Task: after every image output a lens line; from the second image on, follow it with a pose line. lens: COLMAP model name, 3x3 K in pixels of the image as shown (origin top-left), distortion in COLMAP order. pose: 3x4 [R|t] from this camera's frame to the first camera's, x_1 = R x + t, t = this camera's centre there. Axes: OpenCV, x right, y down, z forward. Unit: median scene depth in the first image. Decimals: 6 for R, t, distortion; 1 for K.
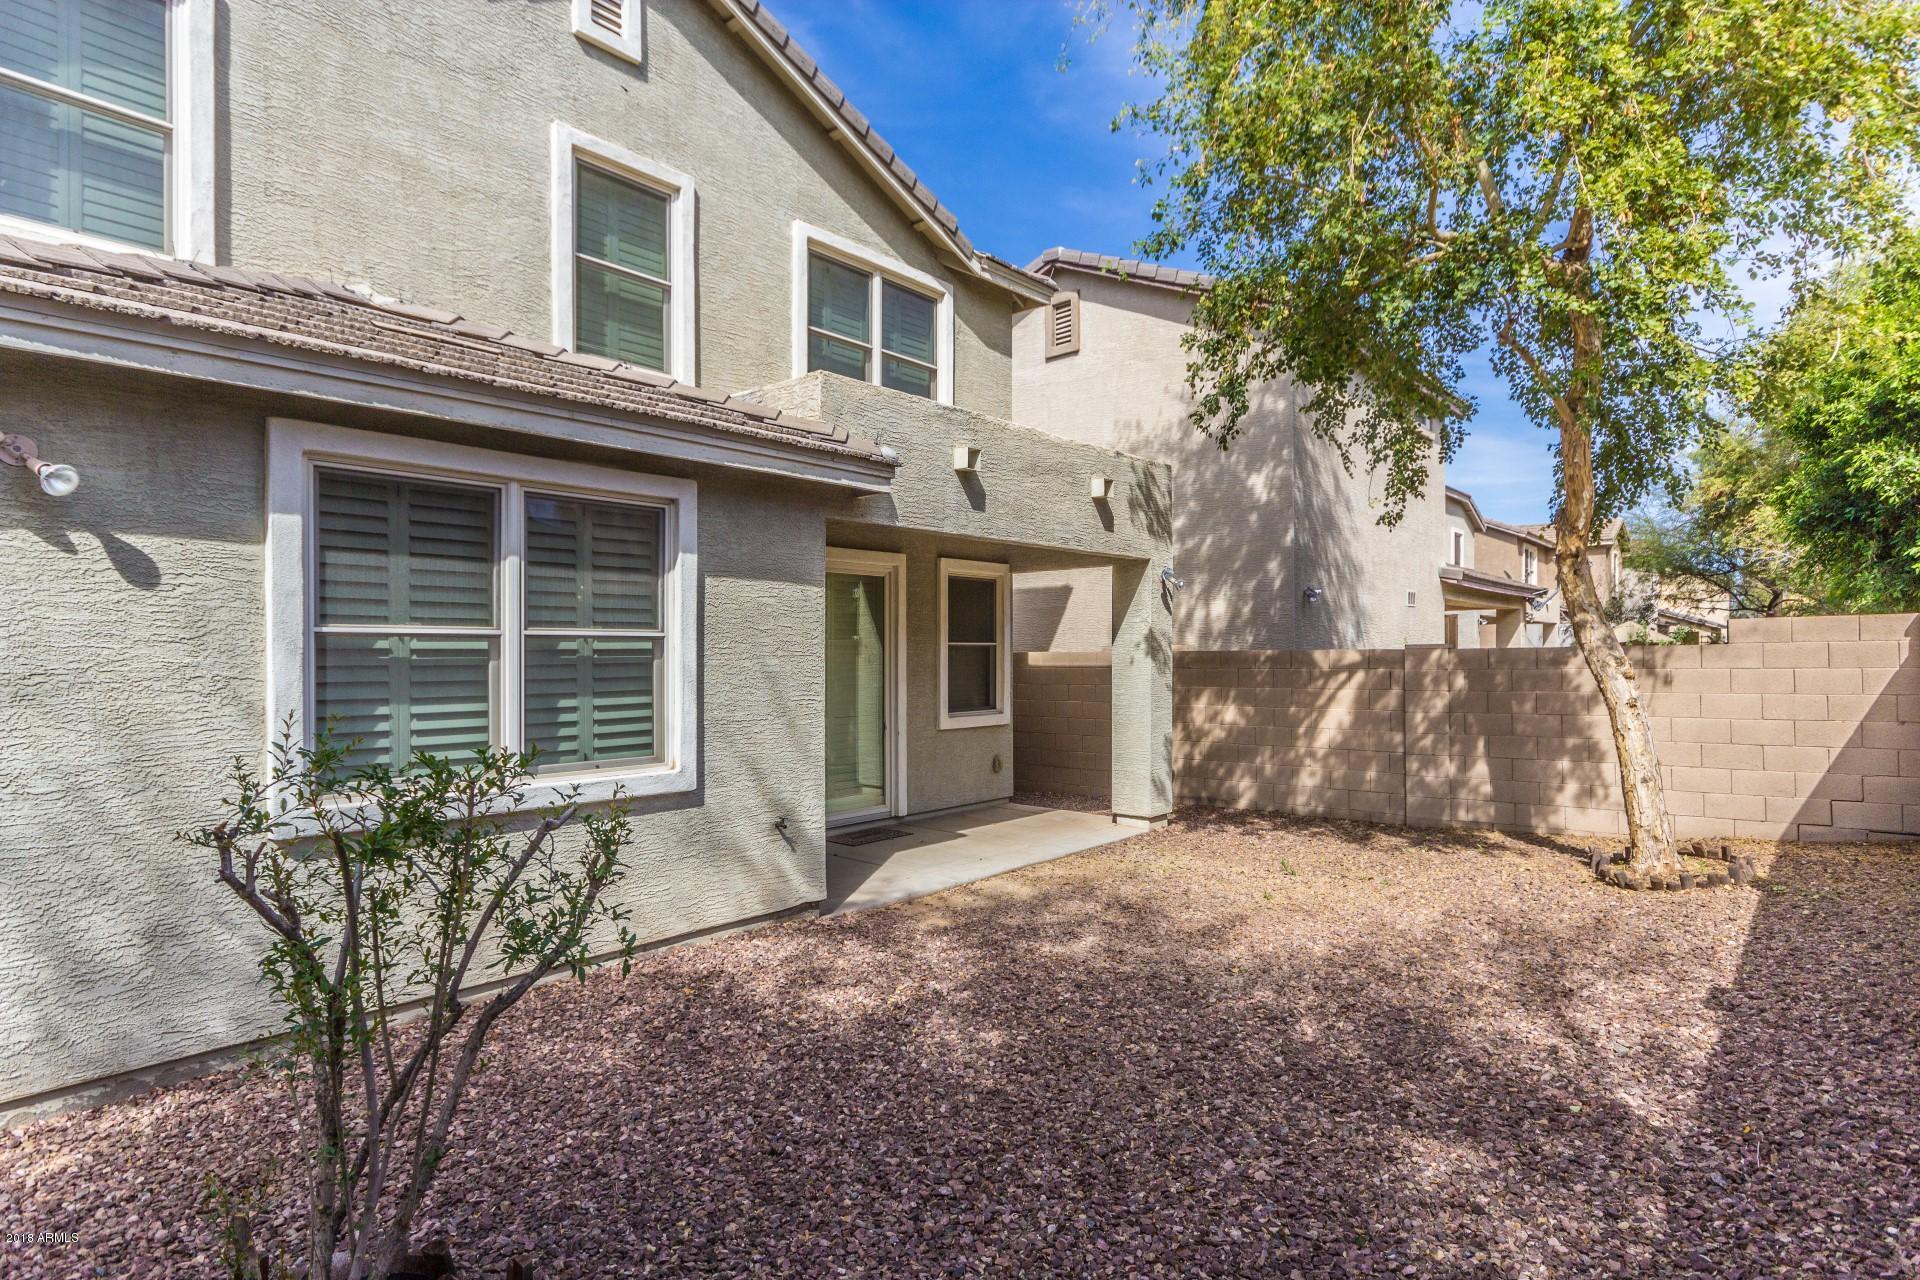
lens RADIAL K [[1035.0, 0, 960.0], [0, 1035.0, 640.0], [0, 0, 1]] dist [-0.000507, 0.000148]
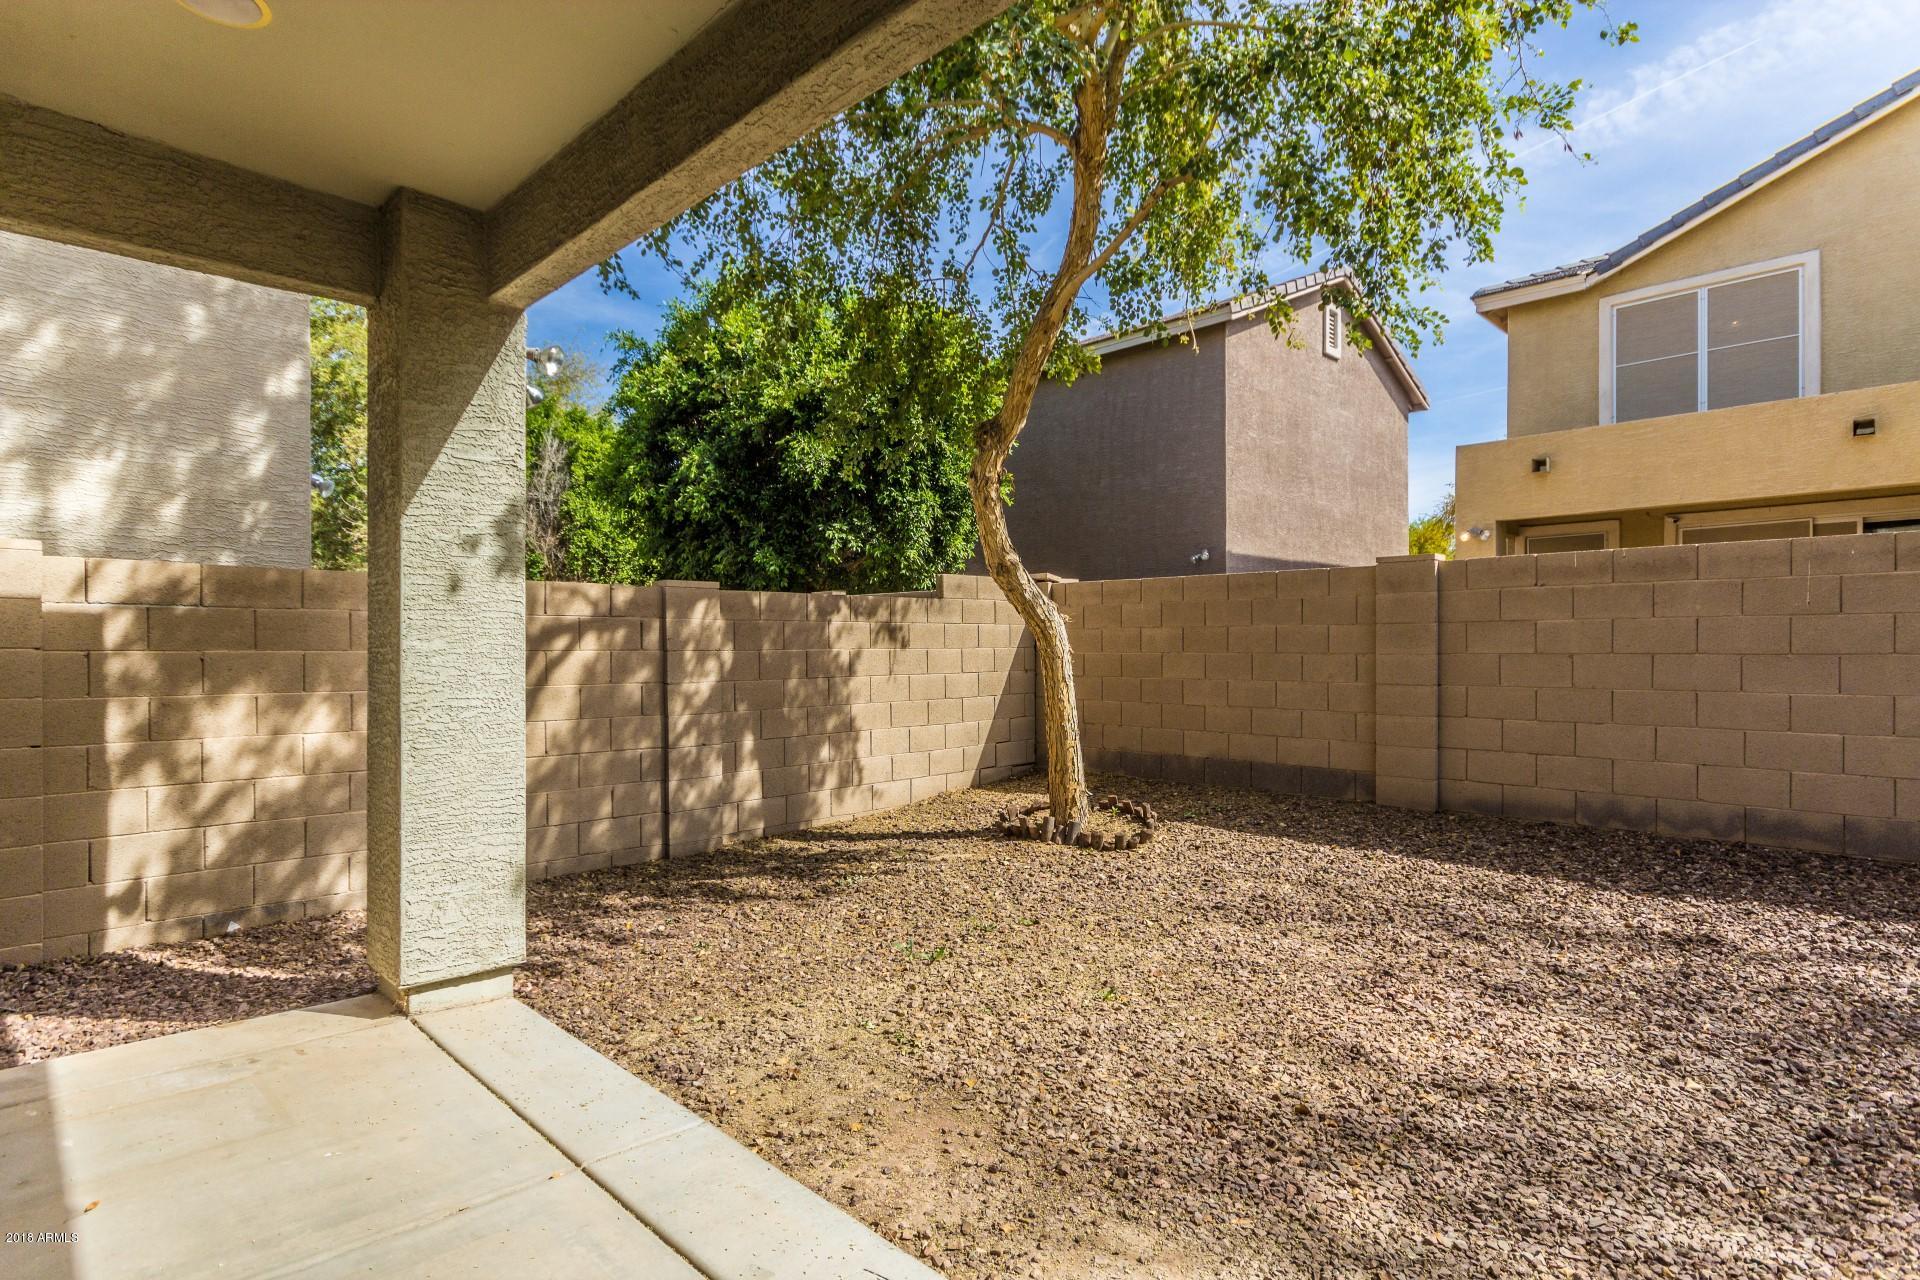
lens RADIAL K [[989.8, 0, 995.9], [0, 989.8, 641.7], [0, 0, 1]] dist [-0.003812, -0.000778]
pose [[0.039919, 0.013041, 0.999118, -0.173492], [0.000183, 0.999915, -0.013058, 0.046129], [-0.999203, 0.000704, 0.039913, 0.830989]]
